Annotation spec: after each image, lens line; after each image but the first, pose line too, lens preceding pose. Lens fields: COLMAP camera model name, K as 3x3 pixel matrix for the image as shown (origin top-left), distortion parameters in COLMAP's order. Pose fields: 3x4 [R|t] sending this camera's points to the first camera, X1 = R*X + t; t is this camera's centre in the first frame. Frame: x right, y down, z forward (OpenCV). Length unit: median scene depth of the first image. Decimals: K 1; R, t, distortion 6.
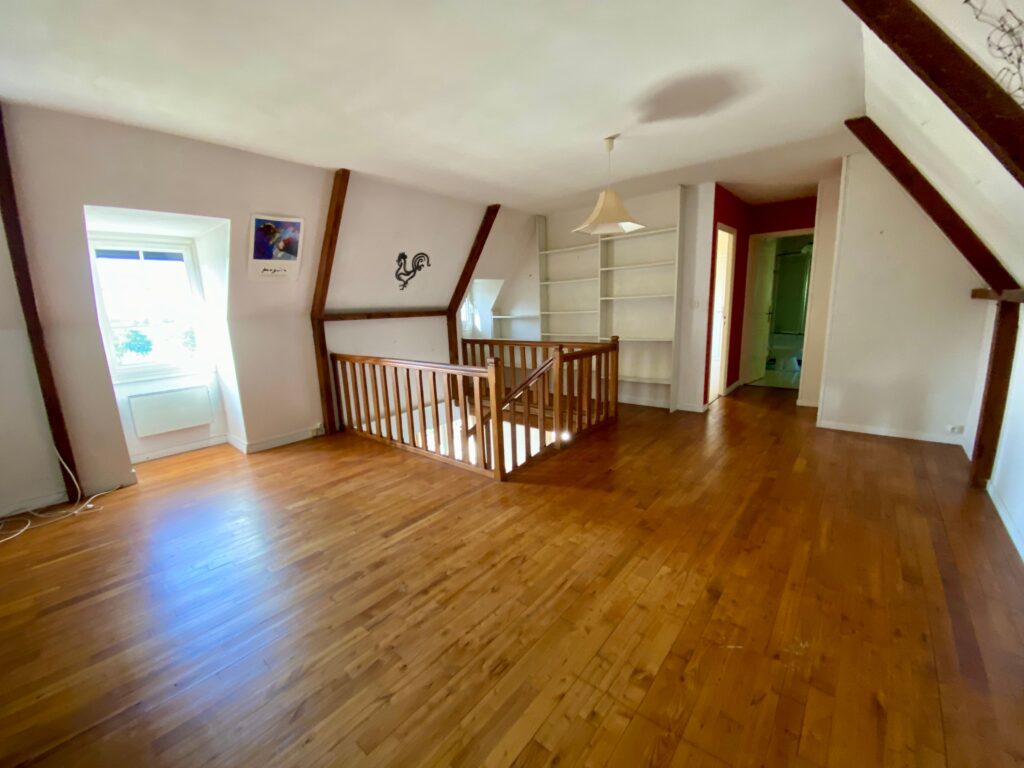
lens RADIAL K [[419.4, 0, 512.7], [0, 419.4, 382.9], [0, 0, 1]] dist [-0.000254, -0.002397]
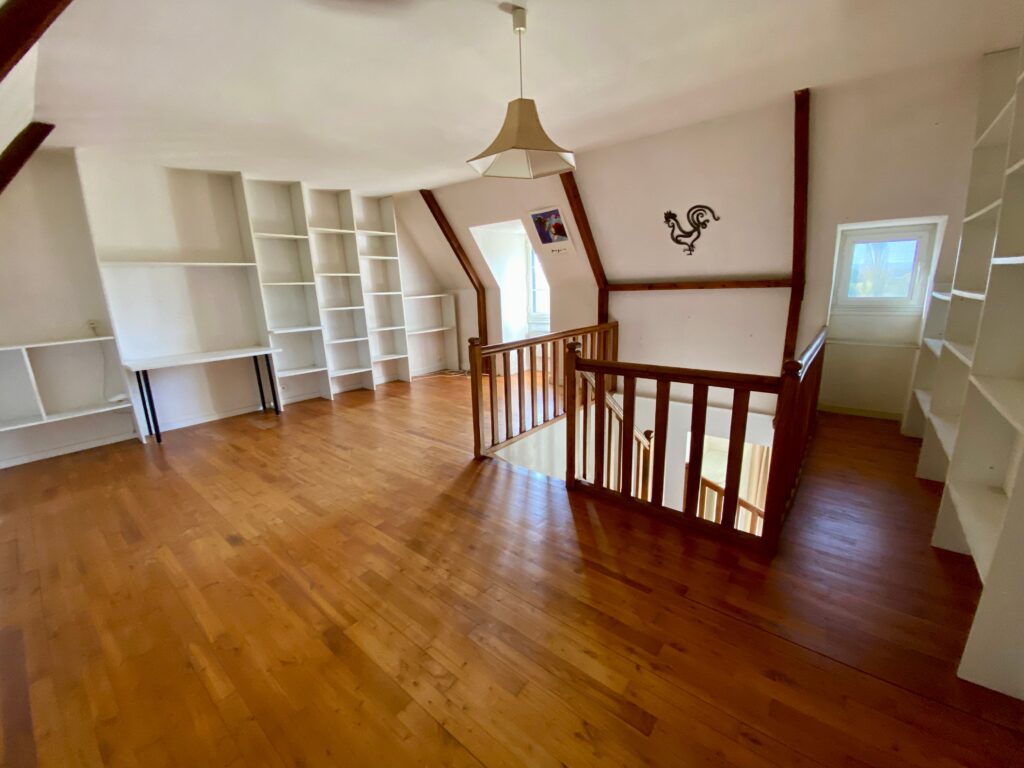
lens RADIAL K [[419.4, 0, 511.7], [0, 419.4, 387.6], [0, 0, 1]] dist [-0.000254, -0.002397]
pose [[-0.009982, 0.264429, -0.964353, 0.793962], [-0.147632, 0.953443, 0.262966, -0.184367], [0.988992, 0.144994, 0.029520, 0.886687]]
